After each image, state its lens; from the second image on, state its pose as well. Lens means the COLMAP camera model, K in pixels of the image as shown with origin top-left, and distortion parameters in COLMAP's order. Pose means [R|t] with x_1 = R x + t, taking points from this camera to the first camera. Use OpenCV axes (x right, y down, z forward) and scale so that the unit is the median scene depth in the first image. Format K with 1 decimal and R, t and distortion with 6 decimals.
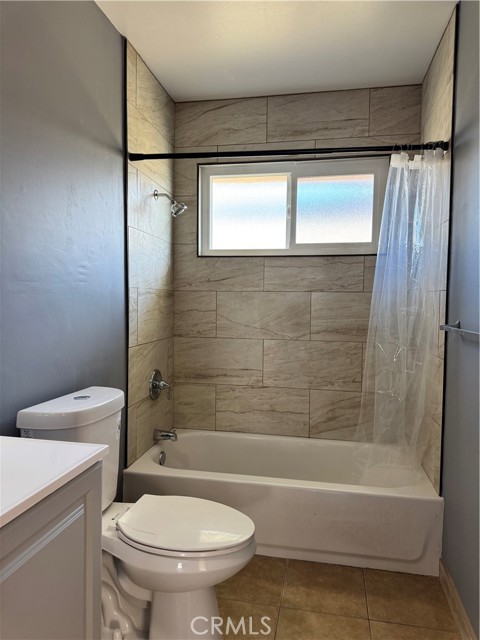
lens RADIAL K [[448.1, 0, 237.7], [0, 448.1, 322.4], [0, 0, 1]] dist [0.047004, -0.069521]
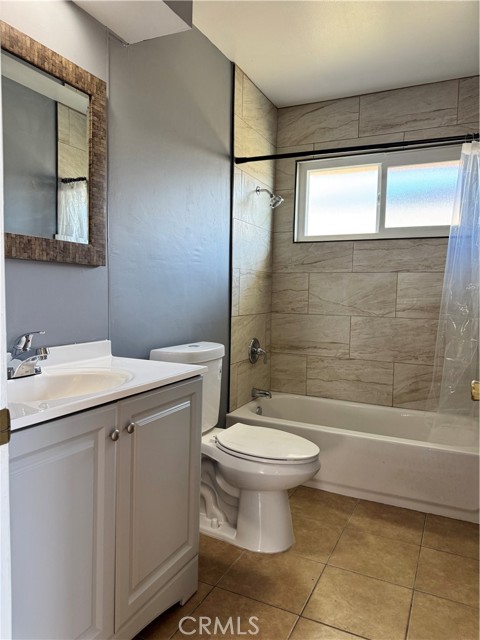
lens RADIAL K [[448.1, 0, 236.1], [0, 448.1, 320.6], [0, 0, 1]] dist [0.047004, -0.069521]
pose [[0.966816, 0.022539, -0.254476, 0.073054], [-0.019495, 0.999705, 0.014477, 0.043177], [0.254727, -0.009035, 0.966971, -0.163763]]
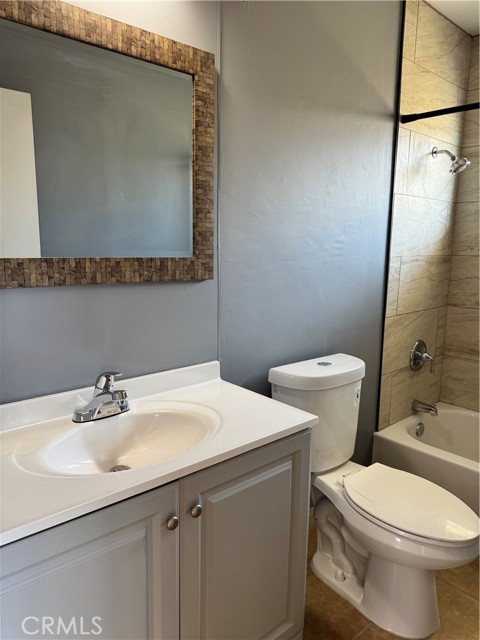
lens RADIAL K [[448.1, 0, 233.9], [0, 448.1, 323.8], [0, 0, 1]] dist [0.047004, -0.069521]
pose [[0.788809, 0.098308, -0.606725, 0.090372], [-0.026922, 0.991705, 0.125684, -0.041916], [0.614048, -0.082806, 0.784913, -0.004131]]
